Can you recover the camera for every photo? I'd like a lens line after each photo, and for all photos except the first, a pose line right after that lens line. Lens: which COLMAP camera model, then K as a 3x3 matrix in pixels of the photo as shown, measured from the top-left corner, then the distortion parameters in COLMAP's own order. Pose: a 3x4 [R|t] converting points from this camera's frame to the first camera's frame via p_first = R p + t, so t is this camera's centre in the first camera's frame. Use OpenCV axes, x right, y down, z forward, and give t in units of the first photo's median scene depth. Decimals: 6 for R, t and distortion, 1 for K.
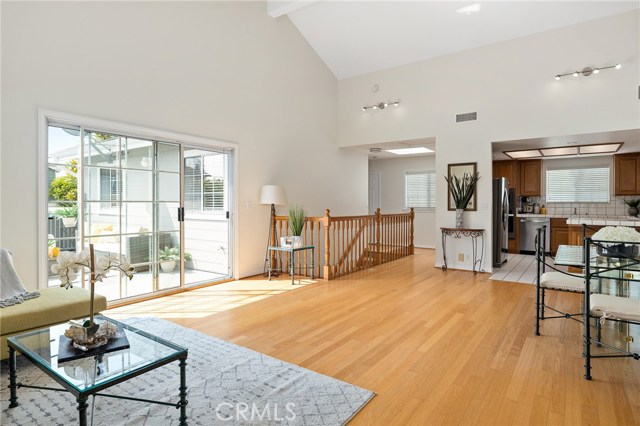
lens RADIAL K [[357.4, 0, 321.9], [0, 357.4, 202.9], [0, 0, 1]] dist [0.004142, 0.000563]
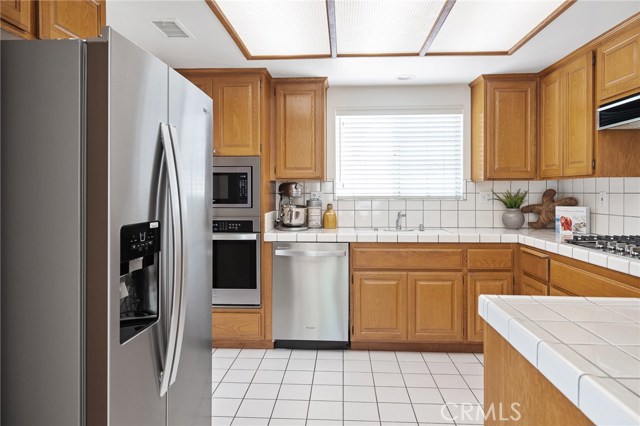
lens RADIAL K [[418.3, 0, 315.8], [0, 418.3, 195.0], [0, 0, 1]] dist [-0.008044, -0.001229]
pose [[0.837154, -0.001224, 0.546965, 0.392448], [0.000083, 0.999998, 0.002109, -0.005481], [-0.546967, -0.001720, 0.837153, 0.686550]]
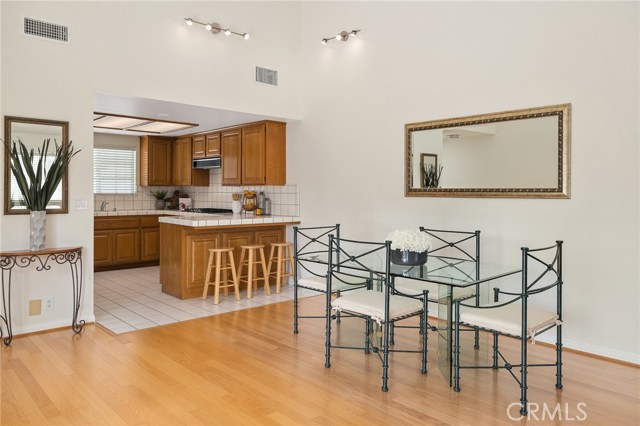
lens RADIAL K [[456.4, 0, 320.2], [0, 456.4, 195.0], [0, 0, 1]] dist [-0.006086, -0.002038]
pose [[0.188471, -0.006803, 0.982055, -0.127961], [-0.005603, 0.999952, 0.008002, -0.010127], [-0.982063, -0.007011, 0.188424, 0.398271]]
